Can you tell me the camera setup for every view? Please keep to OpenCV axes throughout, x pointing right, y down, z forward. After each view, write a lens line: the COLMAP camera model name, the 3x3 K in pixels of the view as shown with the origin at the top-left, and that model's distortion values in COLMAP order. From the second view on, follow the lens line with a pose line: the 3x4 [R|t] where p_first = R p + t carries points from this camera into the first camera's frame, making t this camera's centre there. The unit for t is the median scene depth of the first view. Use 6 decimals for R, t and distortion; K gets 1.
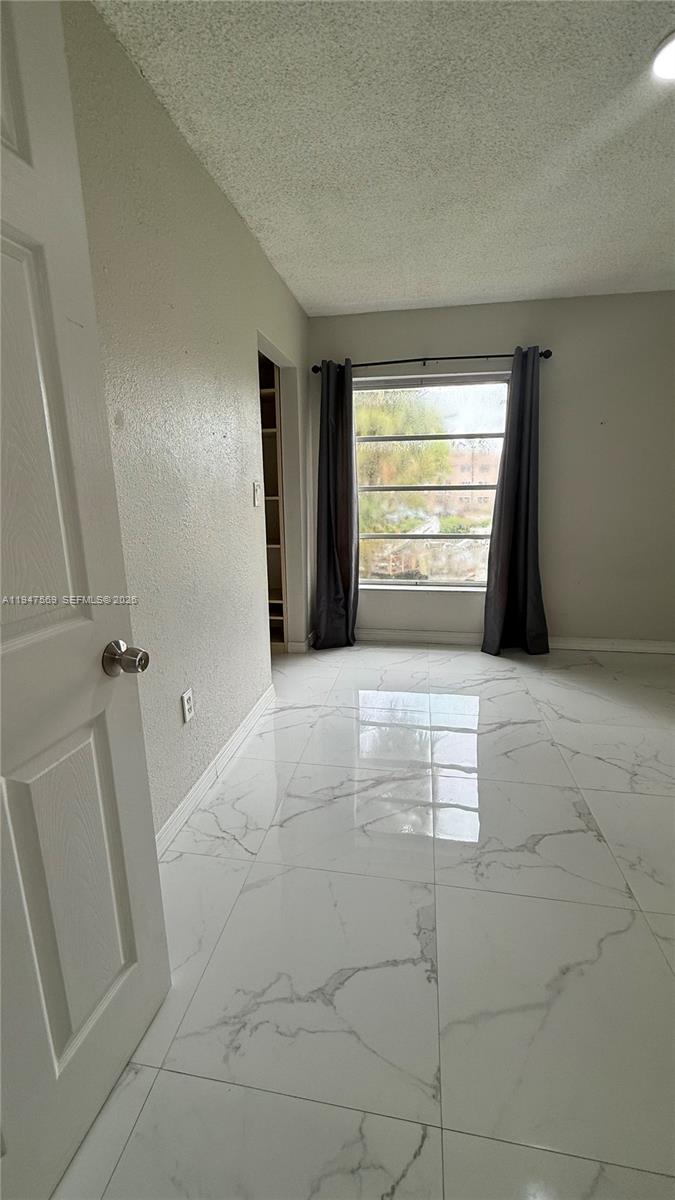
lens RADIAL K [[476.4, 0, 337.5], [0, 476.4, 600.0], [0, 0, 1]] dist [-0.001010, 0.000404]
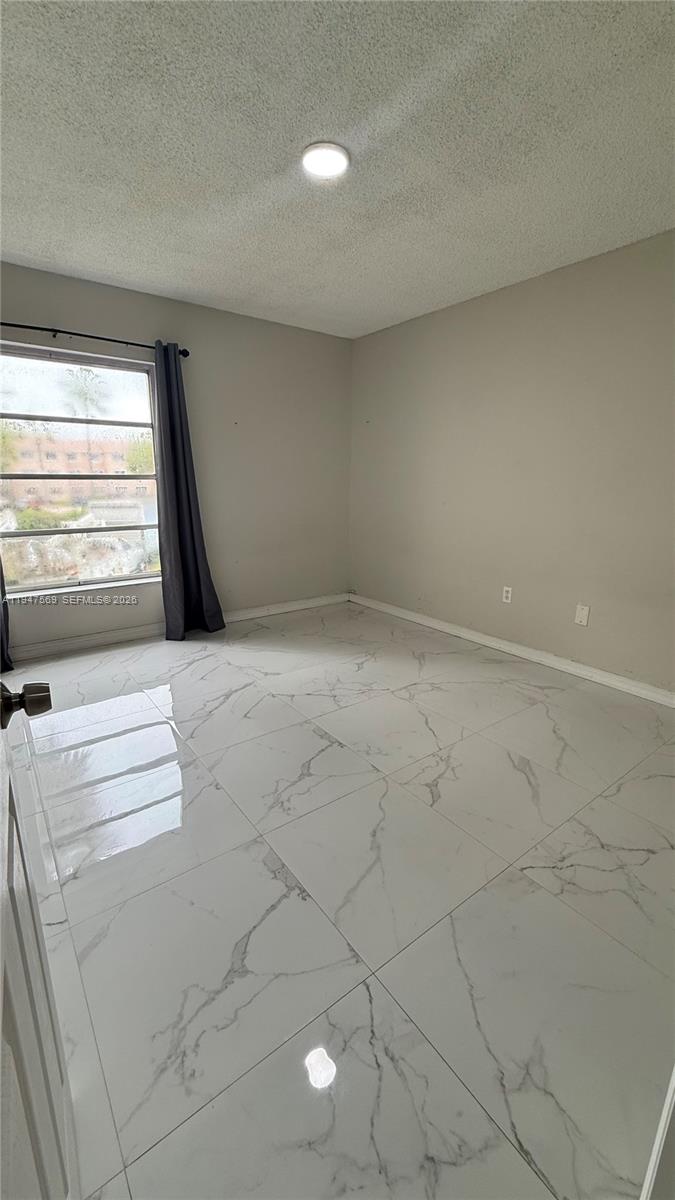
lens RADIAL K [[476.4, 0, 337.5], [0, 476.4, 600.0], [0, 0, 1]] dist [-0.001010, 0.000404]
pose [[0.687521, -0.164839, 0.707208, -0.172355], [0.151189, 0.985046, 0.082618, -0.005031], [-0.710251, 0.050120, 0.702162, 0.029956]]
